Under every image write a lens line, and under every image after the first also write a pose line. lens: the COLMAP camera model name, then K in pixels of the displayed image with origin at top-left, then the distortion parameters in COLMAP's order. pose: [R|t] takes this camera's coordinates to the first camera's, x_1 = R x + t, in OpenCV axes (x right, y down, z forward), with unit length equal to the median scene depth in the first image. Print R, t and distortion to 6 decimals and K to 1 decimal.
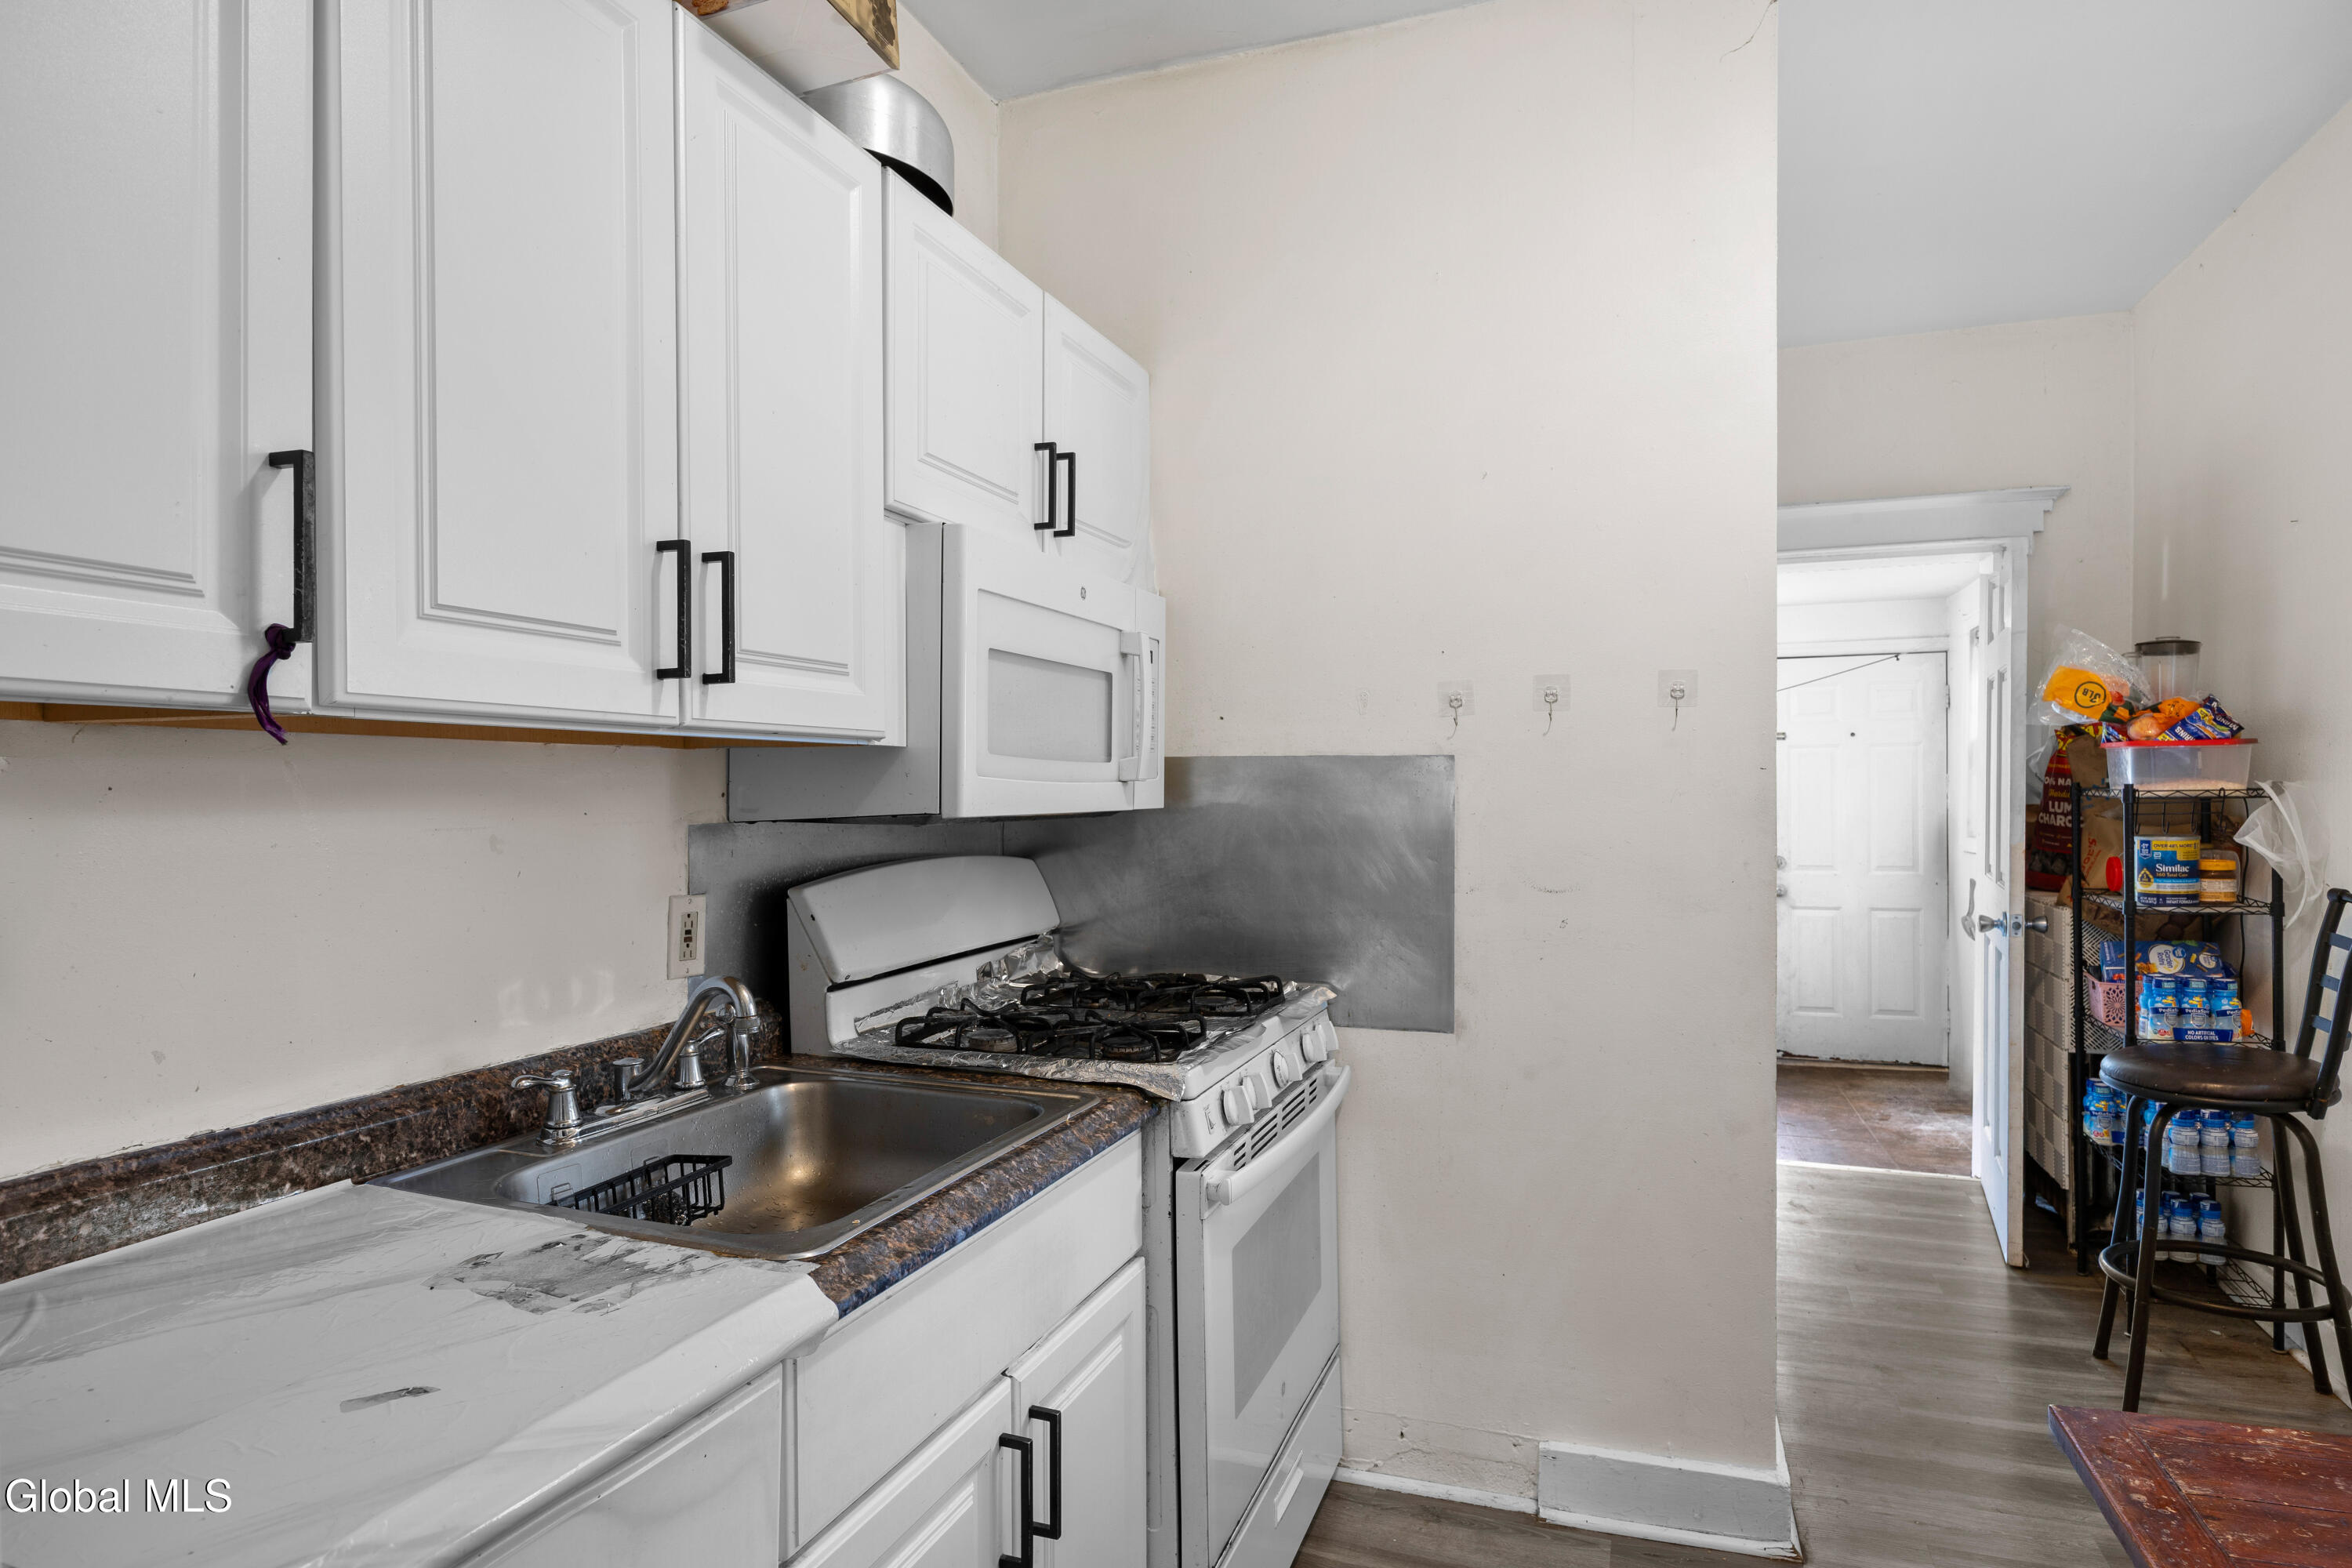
lens RADIAL K [[1303.9, 0, 1176.5], [0, 1303.9, 795.4], [0, 0, 1]] dist [-0.000949, -0.000147]
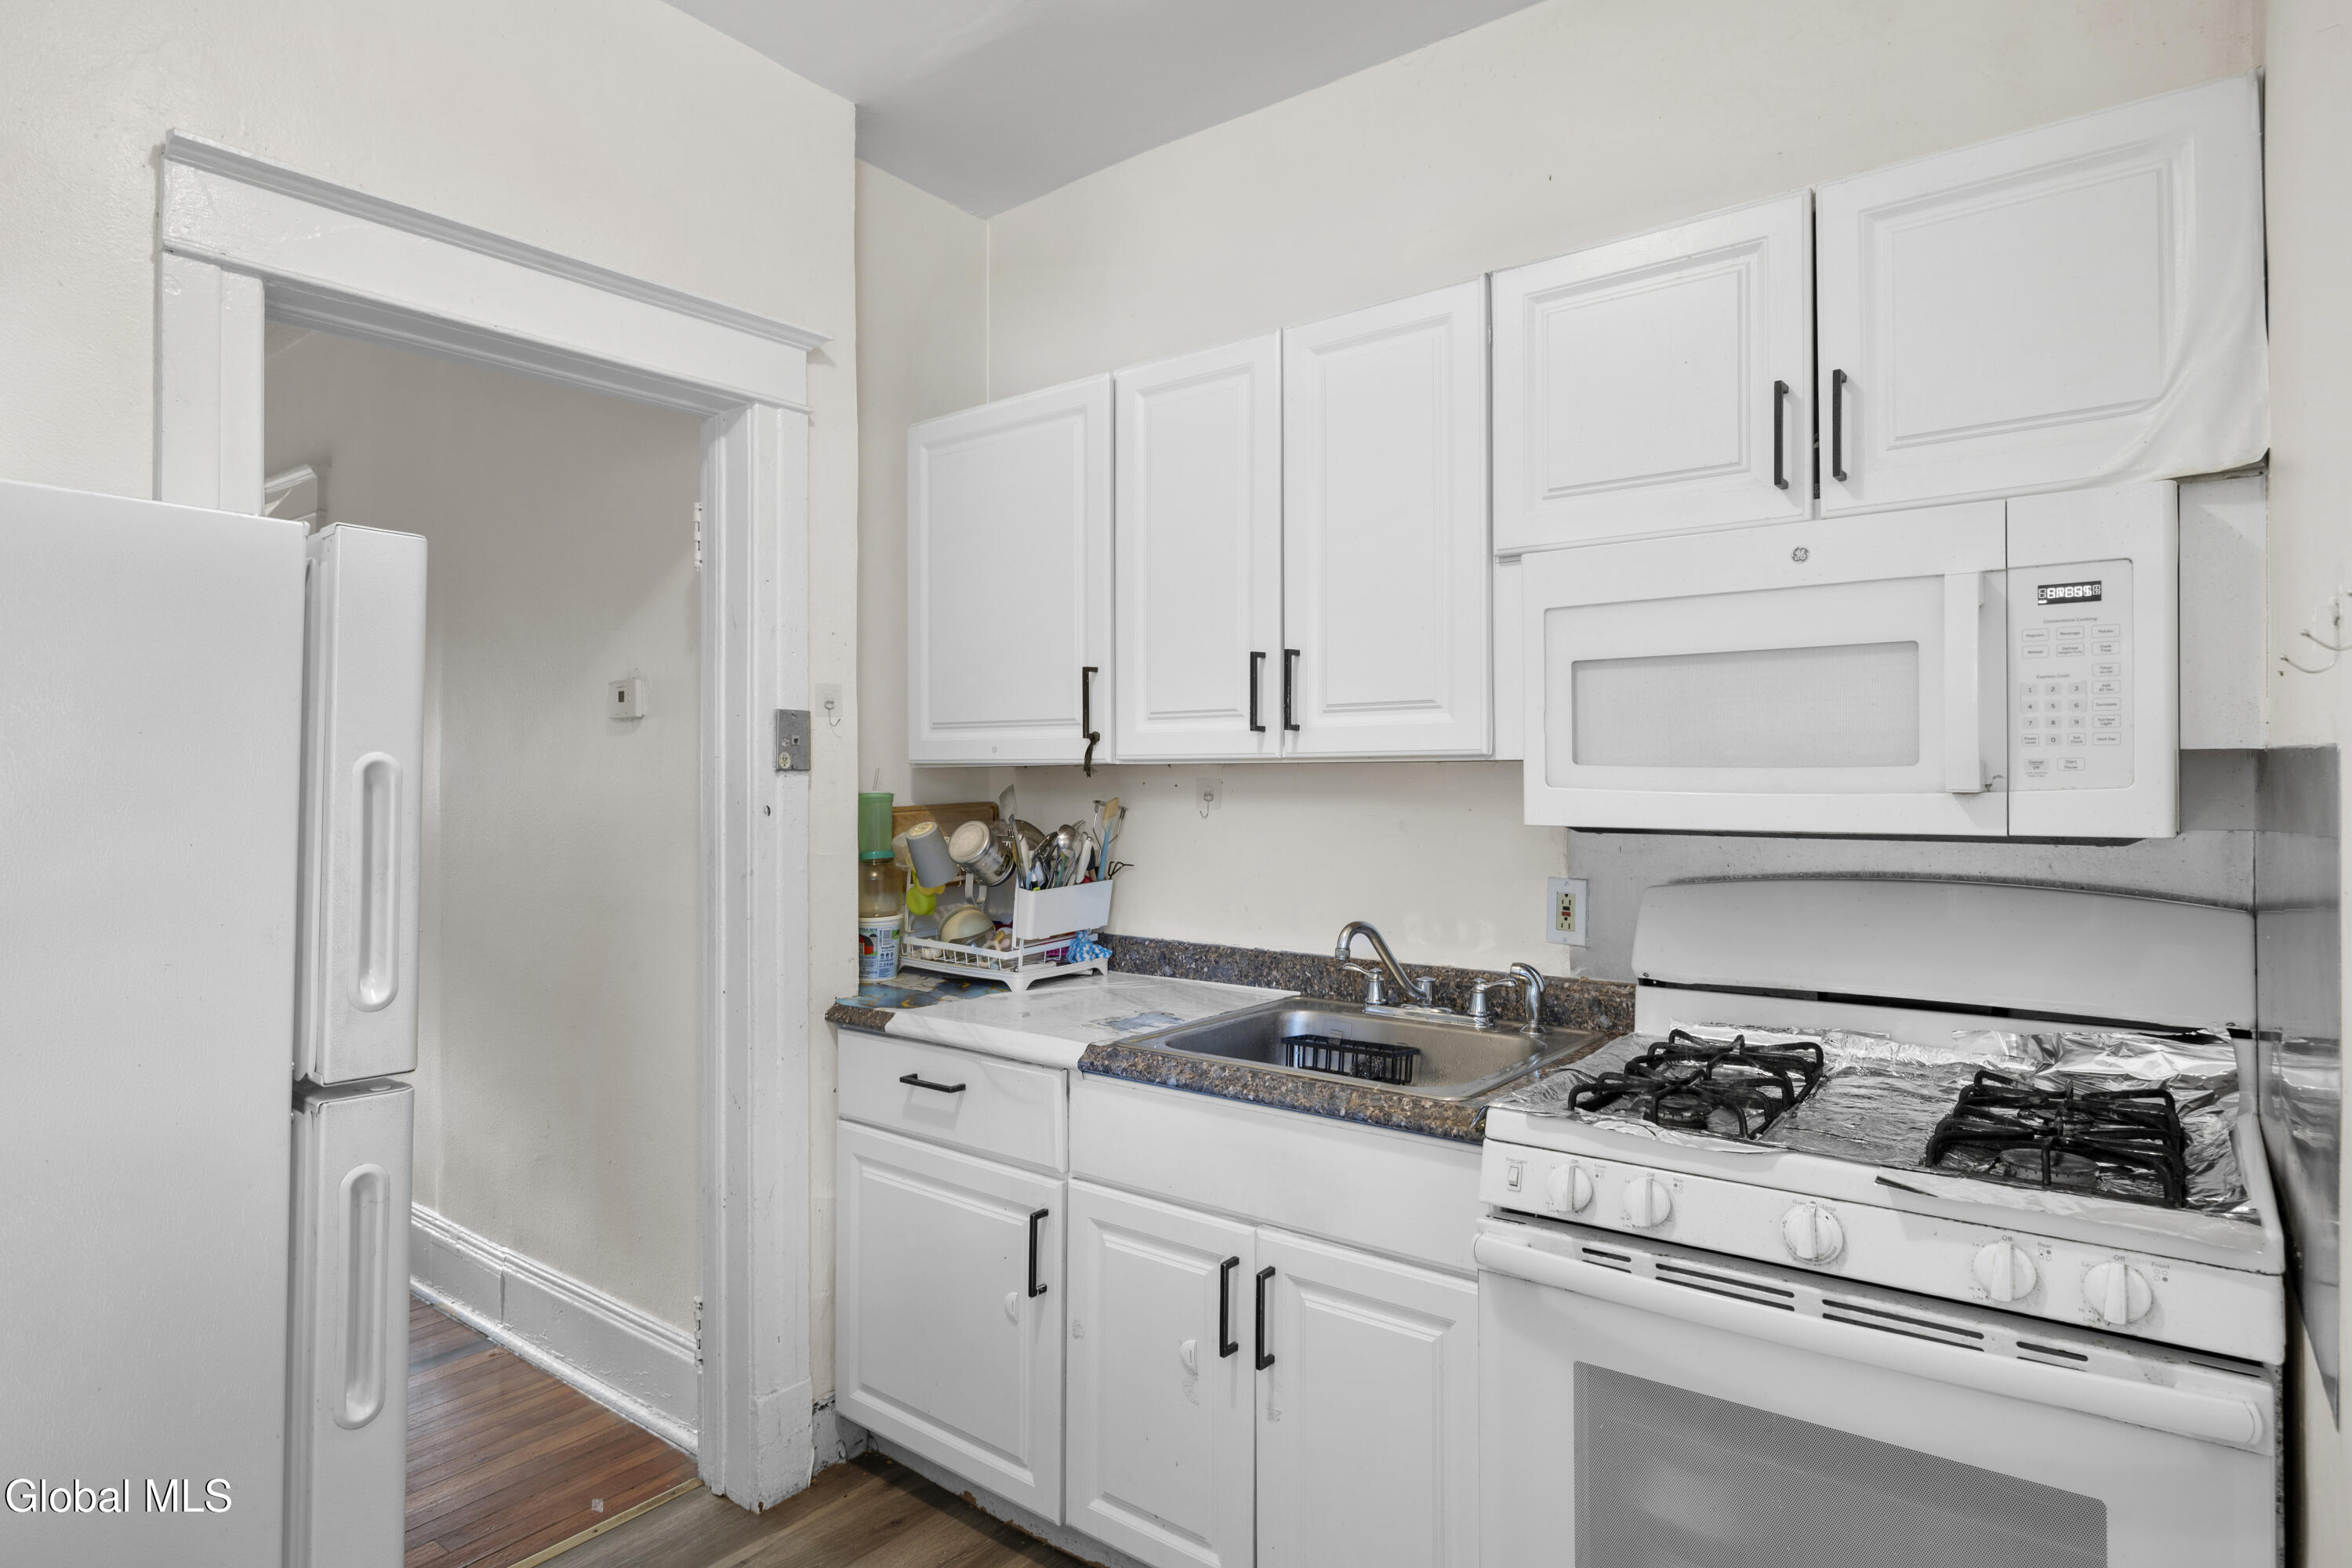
lens RADIAL K [[1303.9, 0, 1173.1], [0, 1303.9, 769.3], [0, 0, 1]] dist [-0.000949, -0.000147]
pose [[-0.297294, 0.002398, -0.954783, 1.009122], [0.003397, 0.999993, 0.001453, -0.034228], [0.954780, -0.002811, -0.297300, 1.099815]]
